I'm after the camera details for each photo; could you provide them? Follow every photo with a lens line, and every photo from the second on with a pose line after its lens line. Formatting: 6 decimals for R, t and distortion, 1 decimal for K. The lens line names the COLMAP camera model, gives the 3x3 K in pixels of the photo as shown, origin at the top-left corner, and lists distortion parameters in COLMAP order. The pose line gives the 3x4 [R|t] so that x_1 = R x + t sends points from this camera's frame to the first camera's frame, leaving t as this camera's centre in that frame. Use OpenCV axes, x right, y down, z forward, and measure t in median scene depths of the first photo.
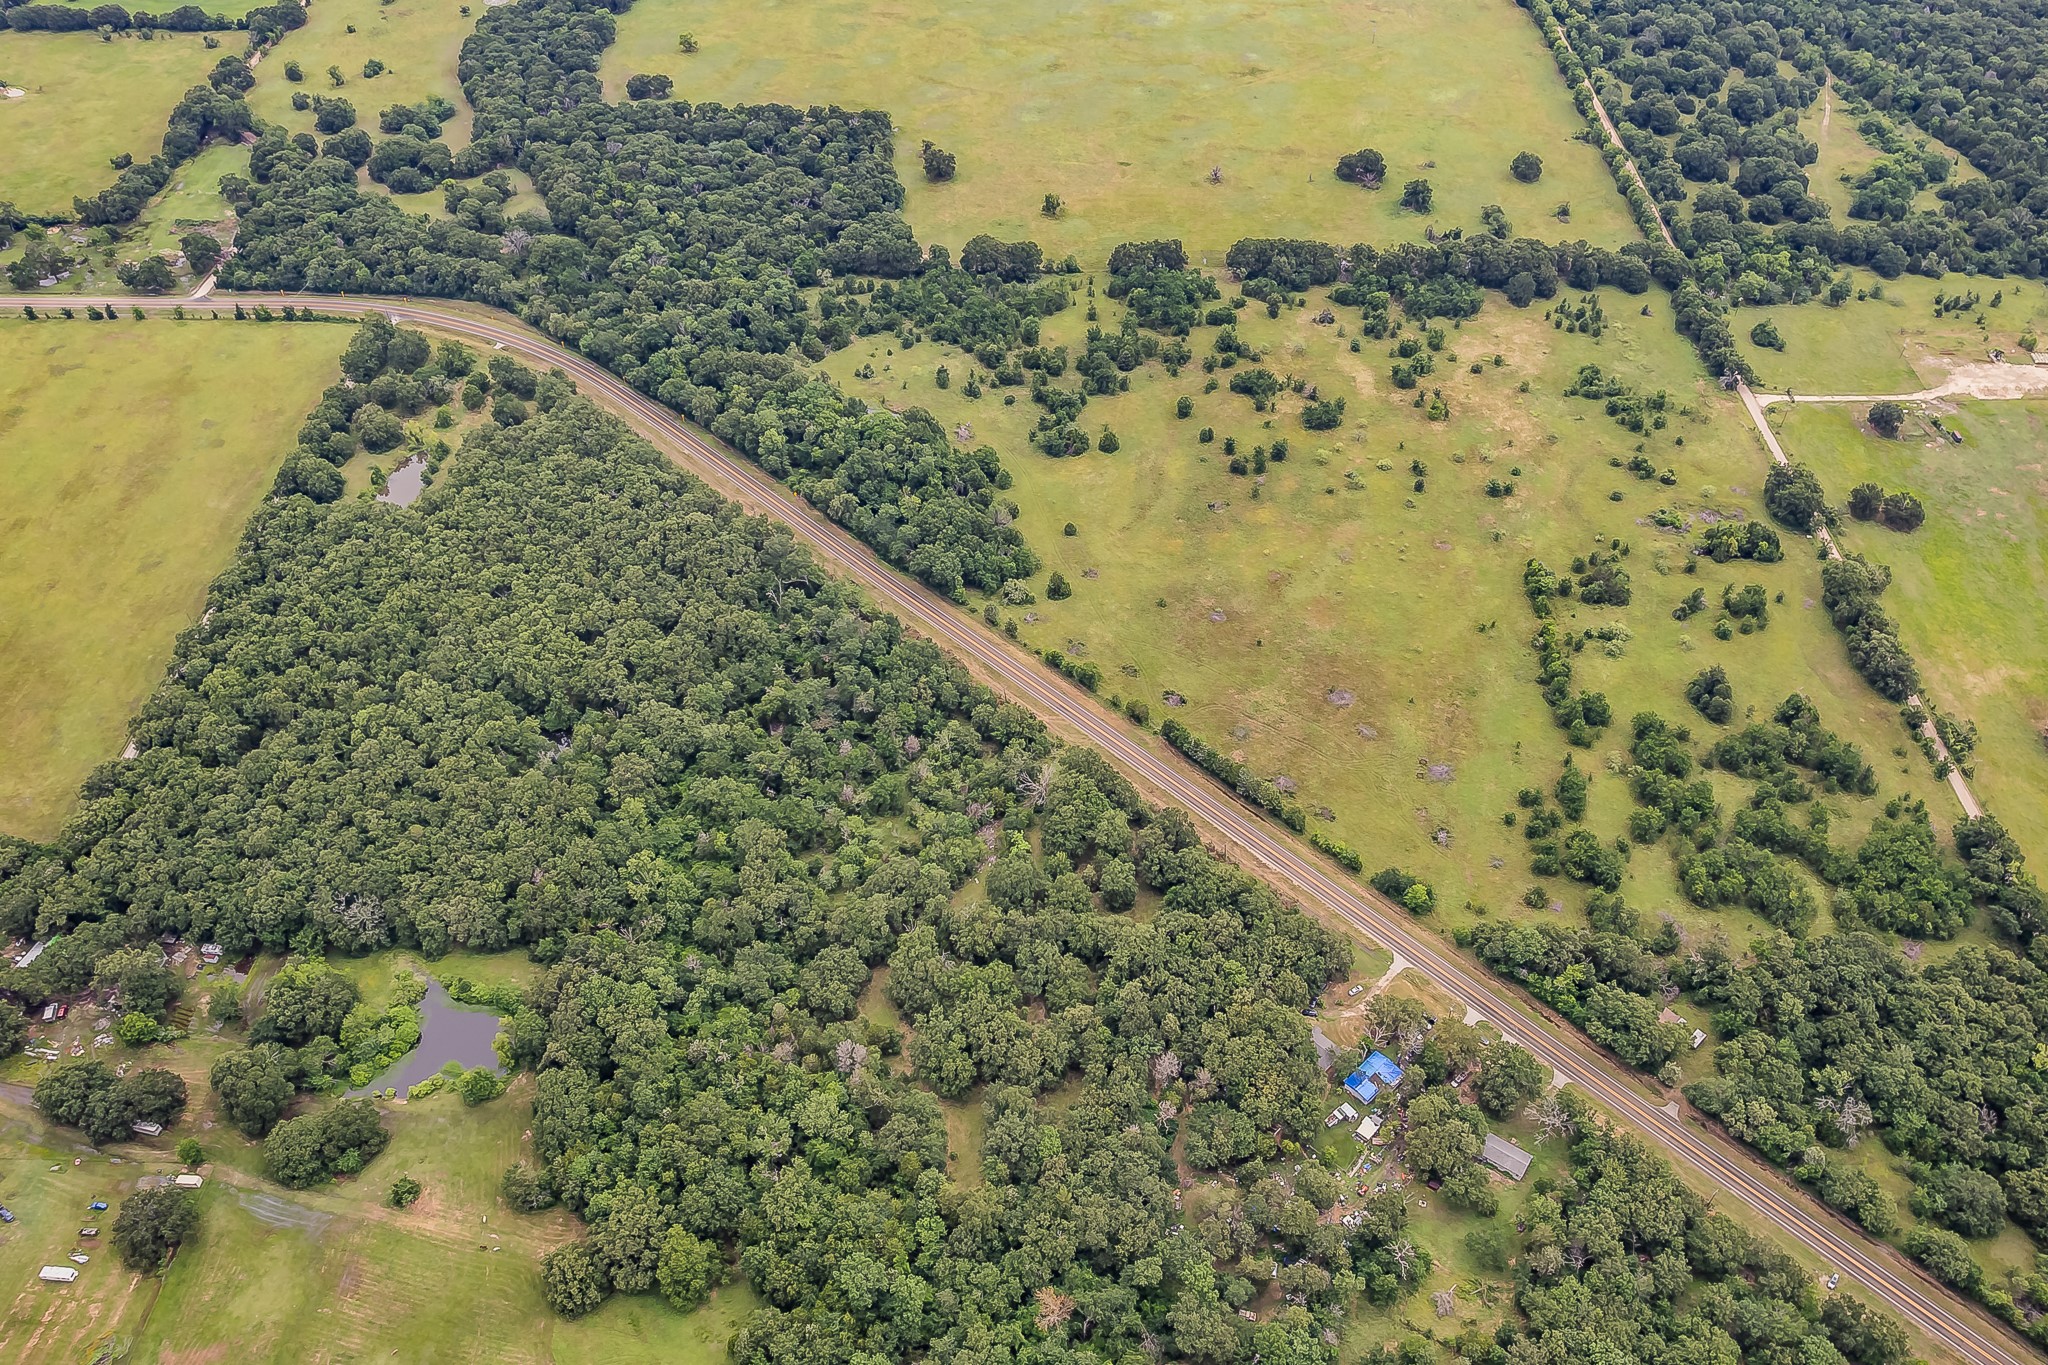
lens RADIAL K [[1563.9, 0, 1069.5], [0, 1563.9, 696.1], [0, 0, 1]] dist [-0.057565, 0.047818]
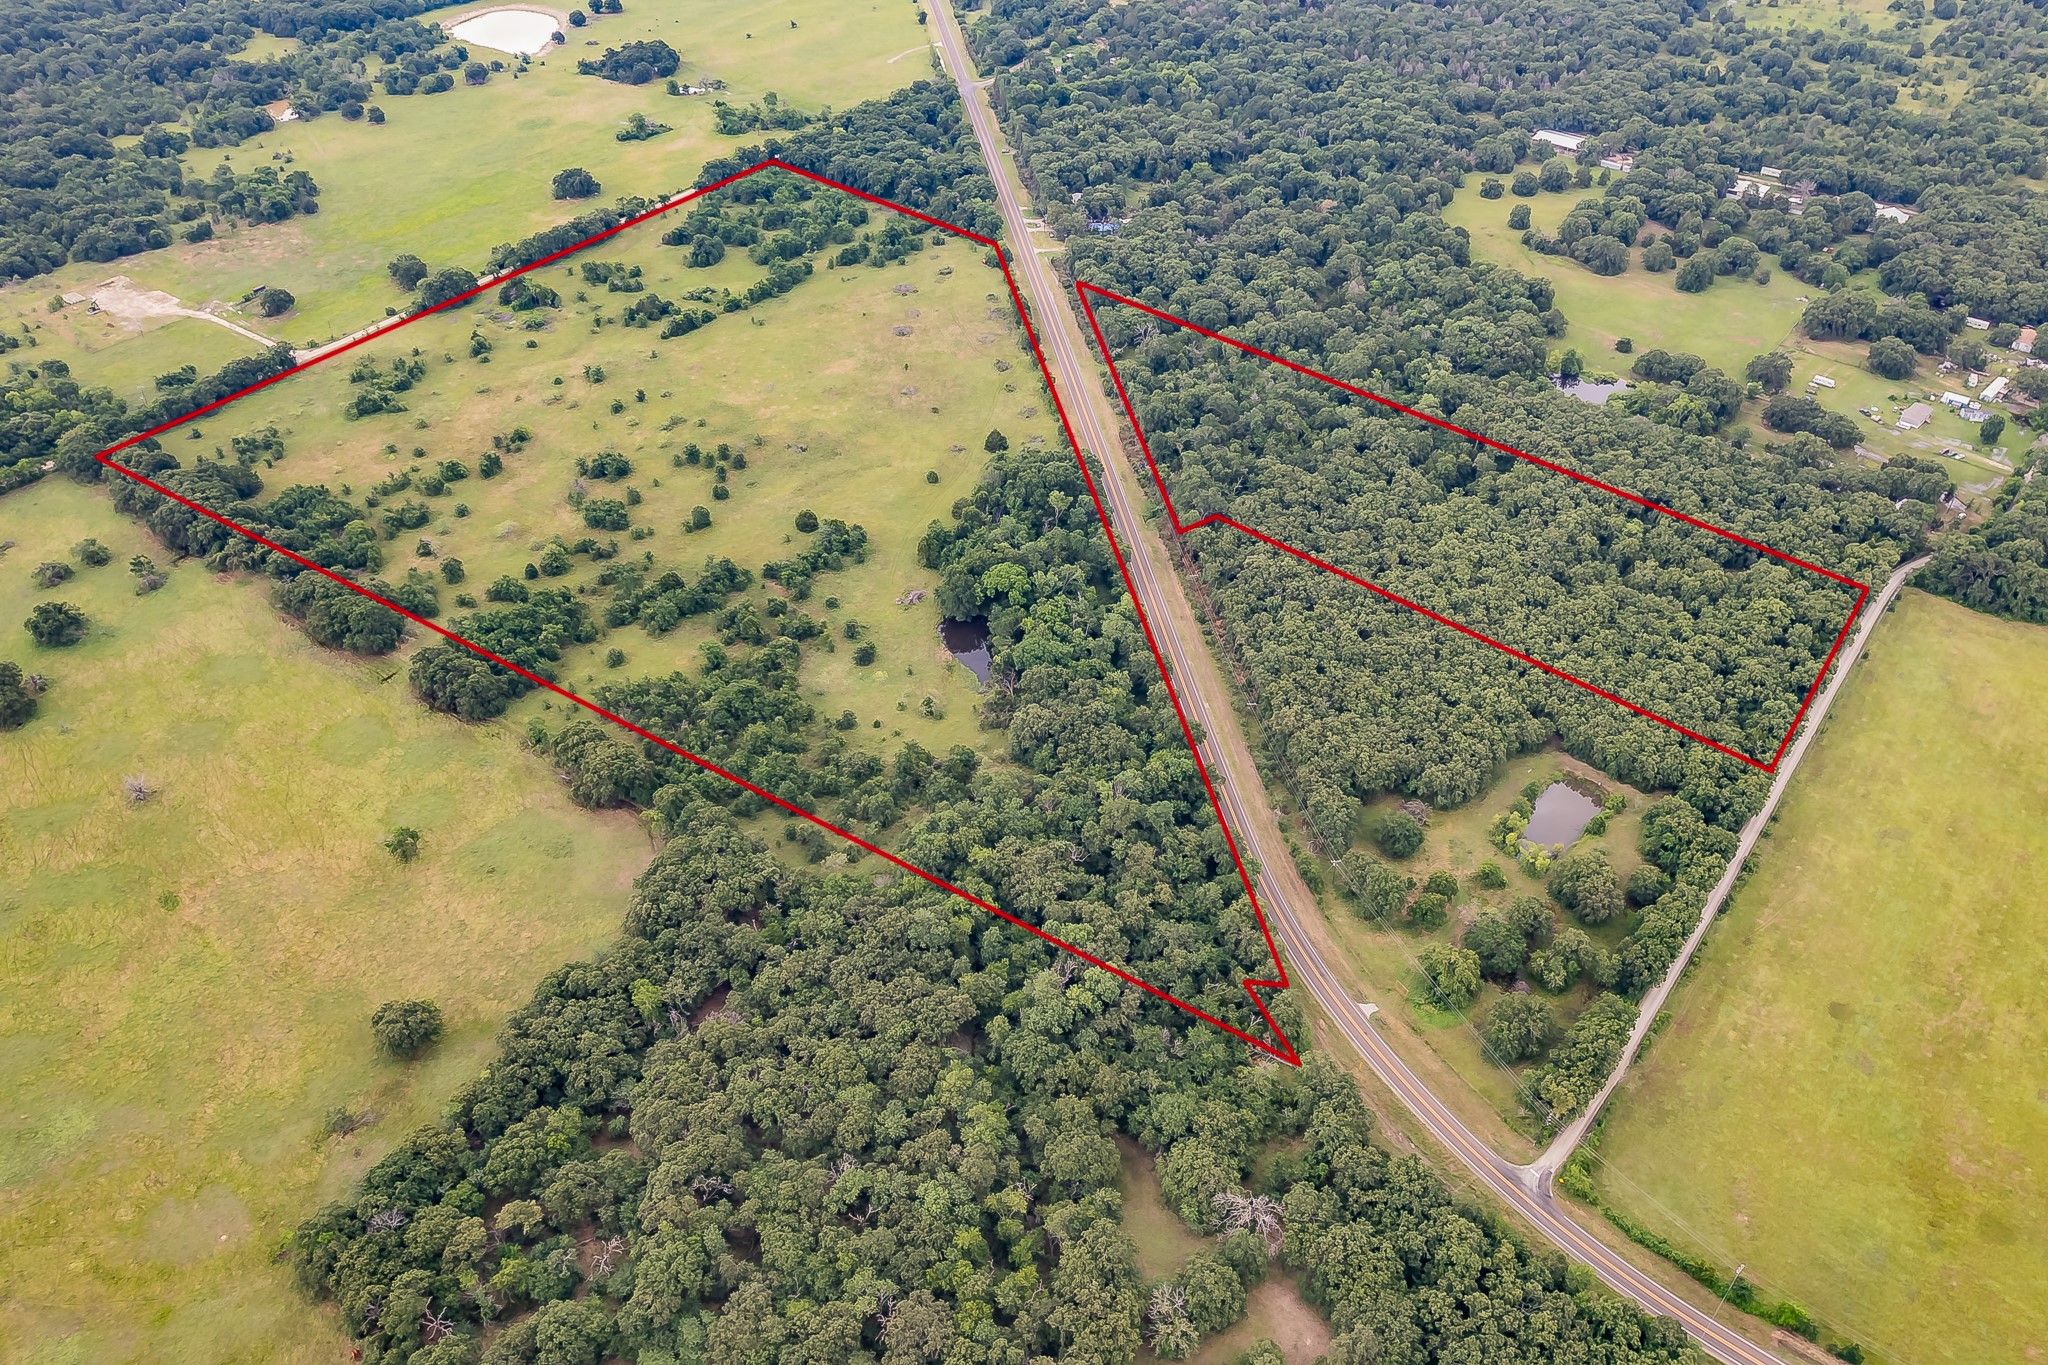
lens RADIAL K [[1563.9, 0, 1031.0], [0, 1563.9, 682.0], [0, 0, 1]] dist [-0.057565, 0.047818]
pose [[-0.801446, -0.375133, 0.465790, -0.578353], [0.426243, 0.188047, 0.884848, -0.960719], [-0.419526, 0.907697, 0.009188, 1.097495]]
